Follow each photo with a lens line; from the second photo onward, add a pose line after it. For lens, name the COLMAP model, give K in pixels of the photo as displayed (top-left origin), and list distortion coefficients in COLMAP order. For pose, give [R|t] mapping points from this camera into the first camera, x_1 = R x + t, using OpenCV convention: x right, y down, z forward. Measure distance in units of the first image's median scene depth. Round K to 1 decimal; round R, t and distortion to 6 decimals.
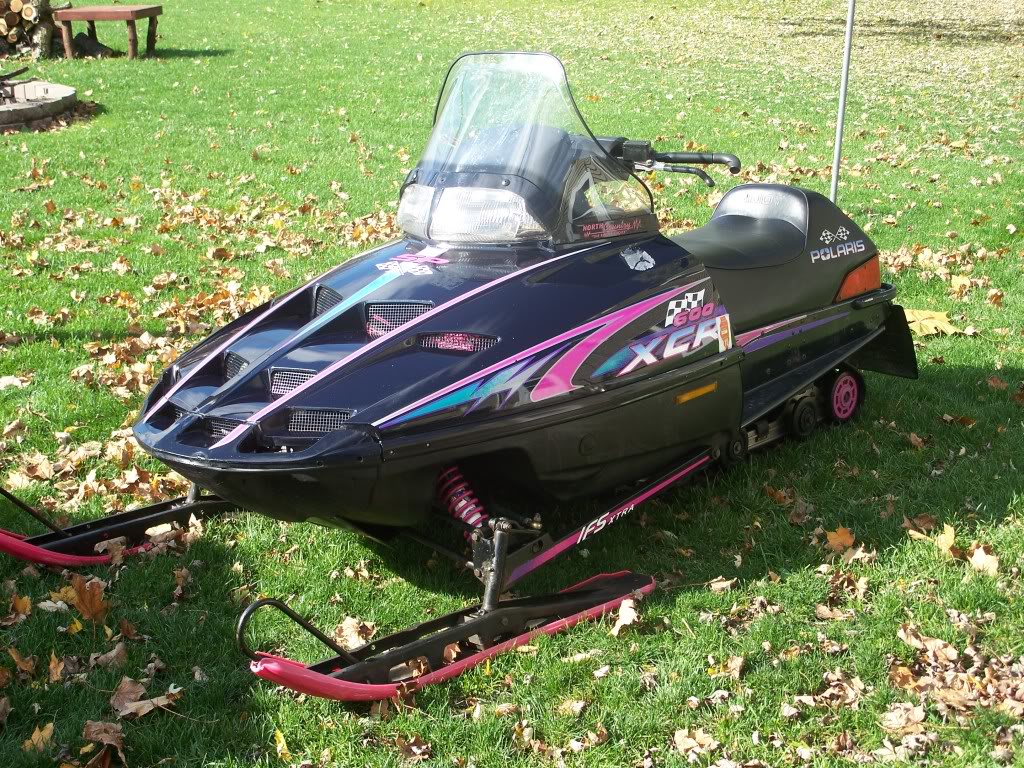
lens RADIAL K [[1508.0, 0, 511.7], [0, 1508.0, 383.8], [0, 0, 1]] dist [-0.063938, 0.000000]
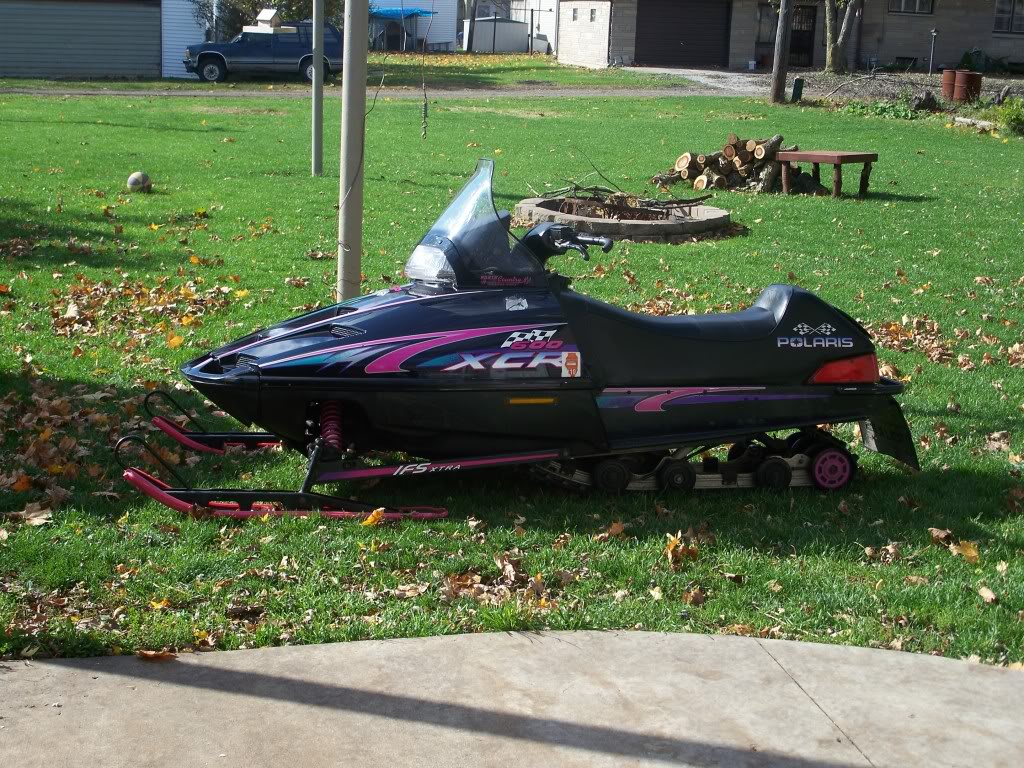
lens RADIAL K [[1508.0, 0, 511.5], [0, 1508.0, 384.6], [0, 0, 1]] dist [-0.063938, 0.000000]
pose [[0.806419, 0.131843, -0.576460, 0.709700], [-0.189313, 0.981083, -0.040448, 0.039770], [0.560222, 0.141749, 0.816124, -0.119703]]
